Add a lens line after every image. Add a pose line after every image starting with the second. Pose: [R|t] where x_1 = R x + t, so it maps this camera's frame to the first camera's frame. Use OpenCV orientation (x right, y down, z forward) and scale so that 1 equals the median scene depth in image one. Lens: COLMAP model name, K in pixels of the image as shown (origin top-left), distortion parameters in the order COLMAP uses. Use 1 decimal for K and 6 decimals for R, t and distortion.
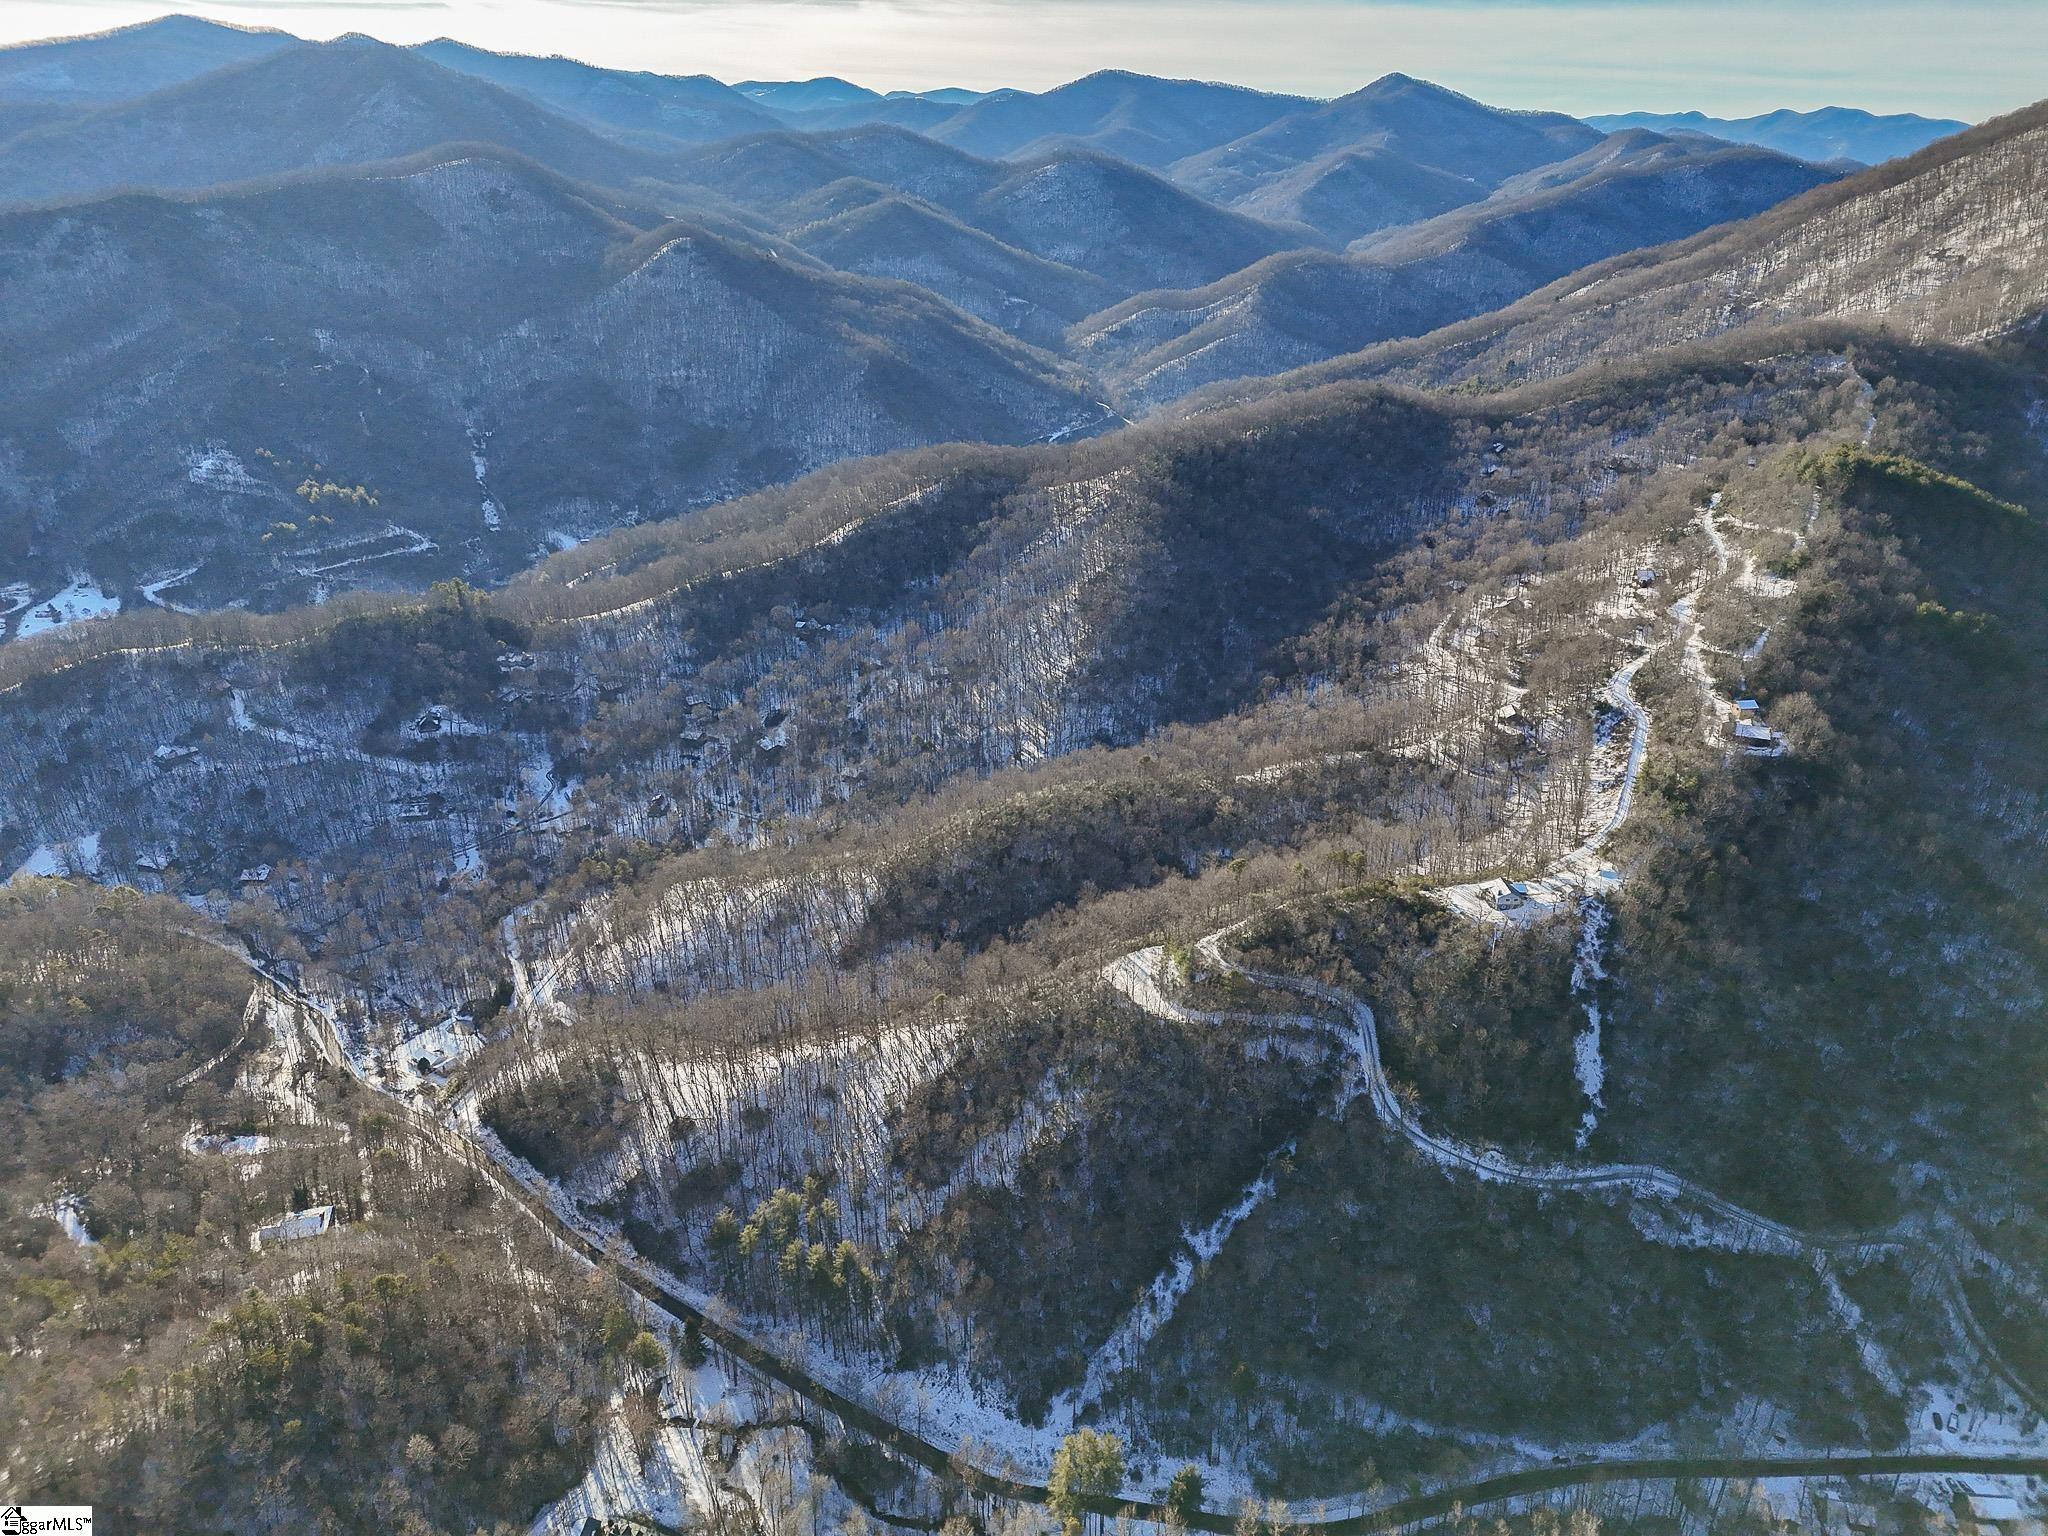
lens RADIAL K [[1414.6, 0, 1024.0], [0, 1414.6, 768.0], [0, 0, 1]] dist [0.066295, -0.060245]
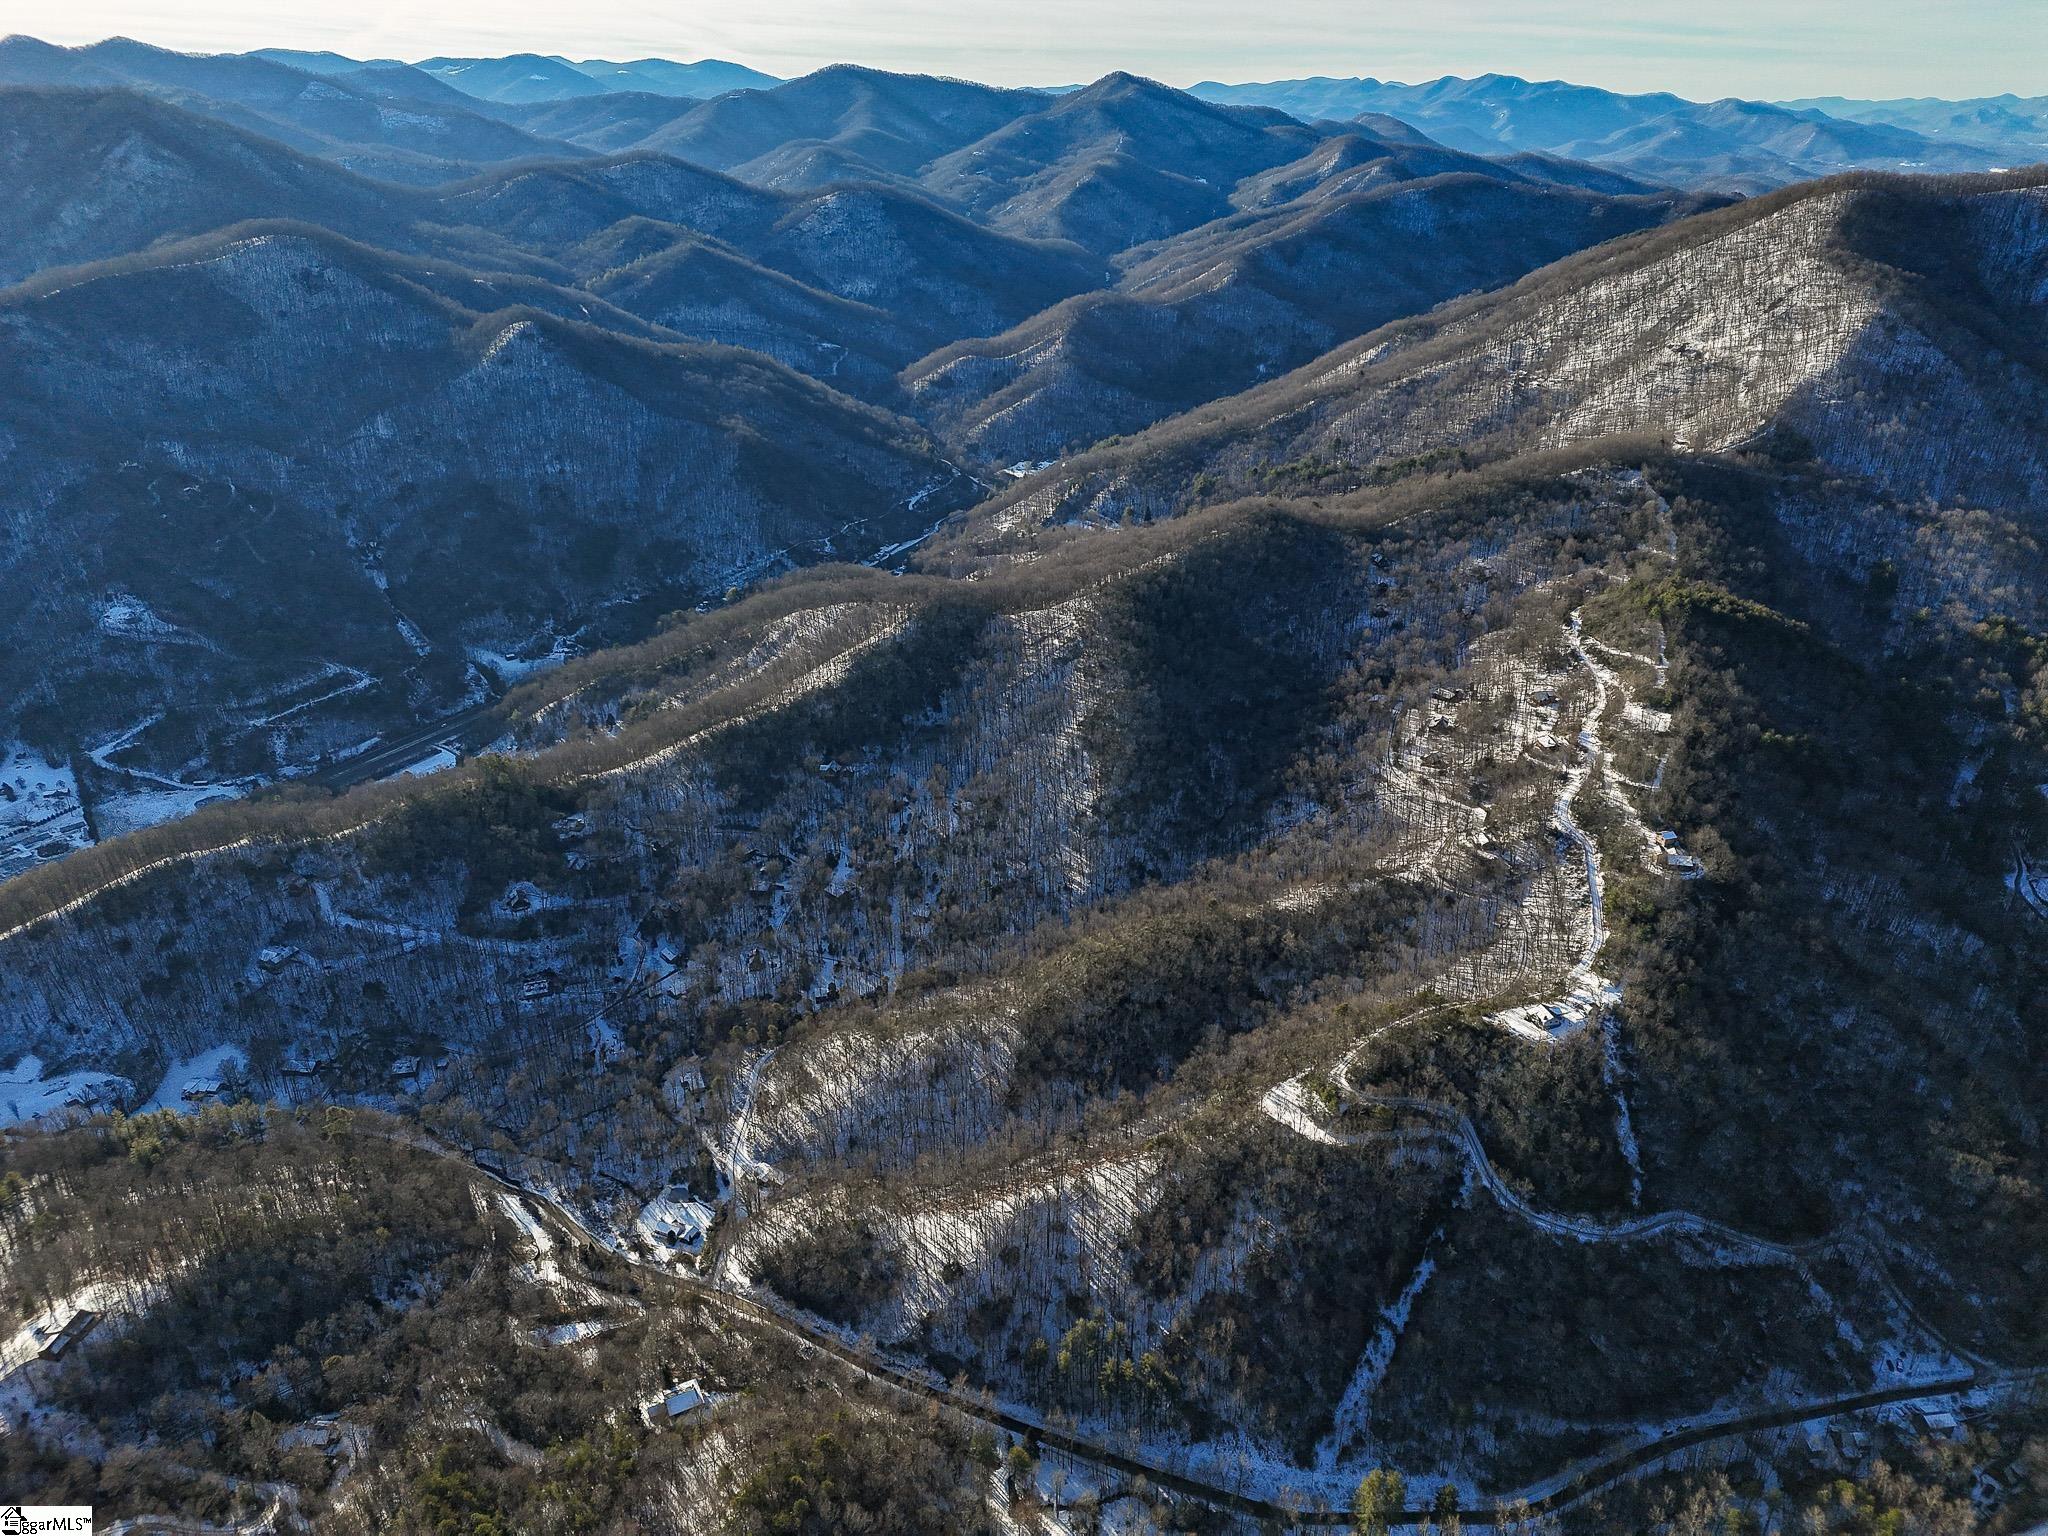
lens RADIAL K [[1414.6, 0, 1024.0], [0, 1414.6, 768.0], [0, 0, 1]] dist [0.066295, -0.060245]
pose [[0.981521, -0.088143, 0.169843, -0.290650], [0.083905, 0.995960, 0.031985, -0.186854], [-0.171976, -0.017143, 0.984952, -0.202792]]
